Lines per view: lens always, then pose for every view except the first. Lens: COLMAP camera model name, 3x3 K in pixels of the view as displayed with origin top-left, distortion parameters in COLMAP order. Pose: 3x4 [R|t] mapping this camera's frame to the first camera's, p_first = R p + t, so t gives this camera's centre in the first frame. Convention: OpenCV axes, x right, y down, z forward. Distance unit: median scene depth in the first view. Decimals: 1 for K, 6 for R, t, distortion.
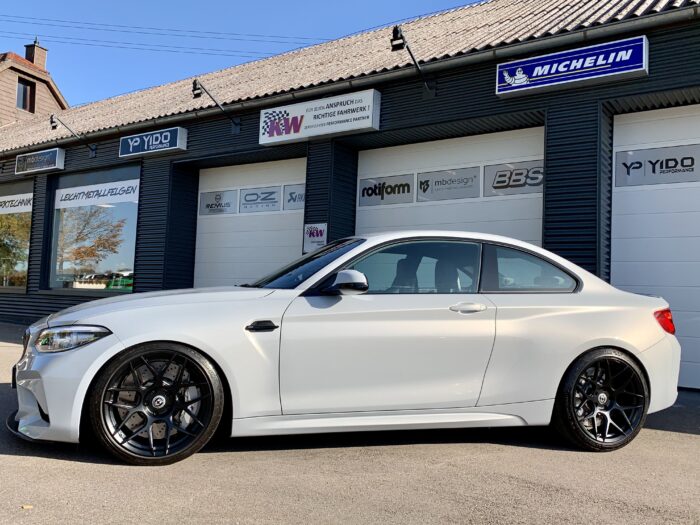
lens RADIAL K [[625.2, 0, 350.0], [0, 625.2, 262.5], [0, 0, 1]] dist [0.089967, -0.182149]
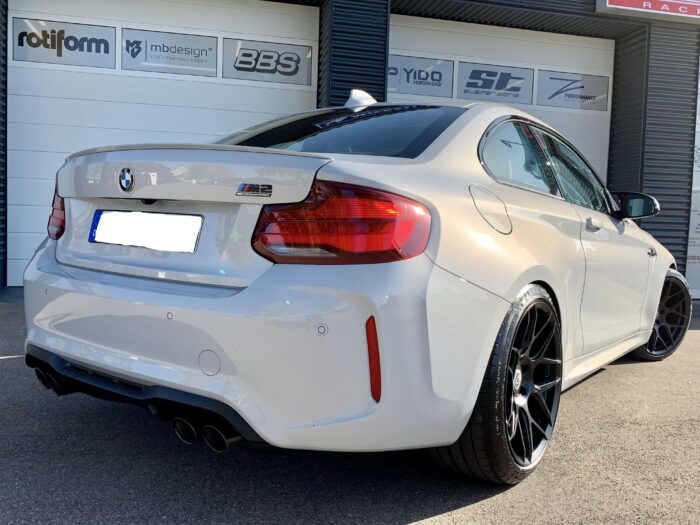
lens RADIAL K [[629.1, 0, 350.0], [0, 629.1, 262.5], [0, 0, 1]] dist [0.025798, -0.022584]
pose [[0.664334, -0.058469, 0.745145, -0.281003], [-0.057066, 0.990058, 0.128565, 0.014391], [-0.745254, -0.127933, 0.654393, 0.321088]]
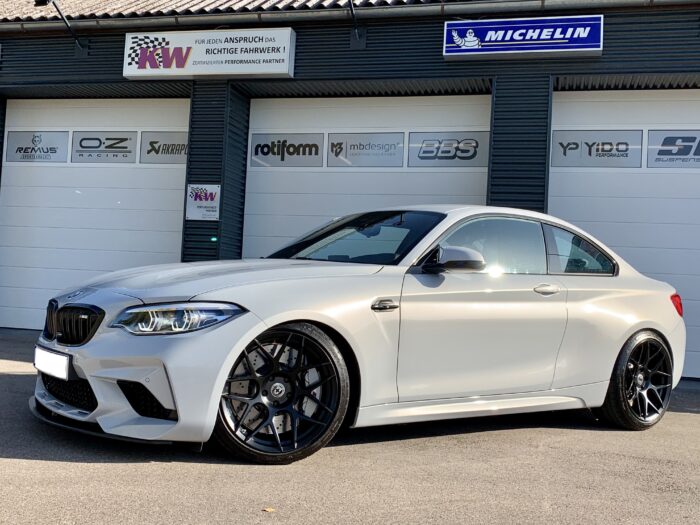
lens RADIAL K [[772.2, 0, 350.0], [0, 772.2, 262.5], [0, 0, 1]] dist [0.122211, -0.314530]
pose [[0.937125, 0.026638, 0.347976, -0.238929], [-0.038232, 0.998918, 0.026493, 0.005300], [-0.346894, -0.038131, 0.937129, -0.009659]]
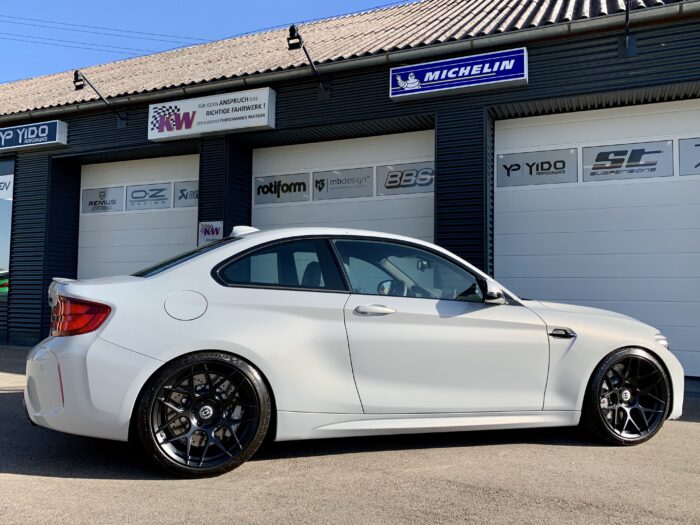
lens RADIAL K [[580.5, 0, 350.0], [0, 580.5, 262.5], [0, 0, 1]] dist [0.071332, -0.136089]
pose [[0.979170, -0.017783, 0.202264, -0.028857], [0.015764, 0.999809, 0.011590, -0.004920], [-0.202431, -0.008160, 0.979263, 0.057610]]
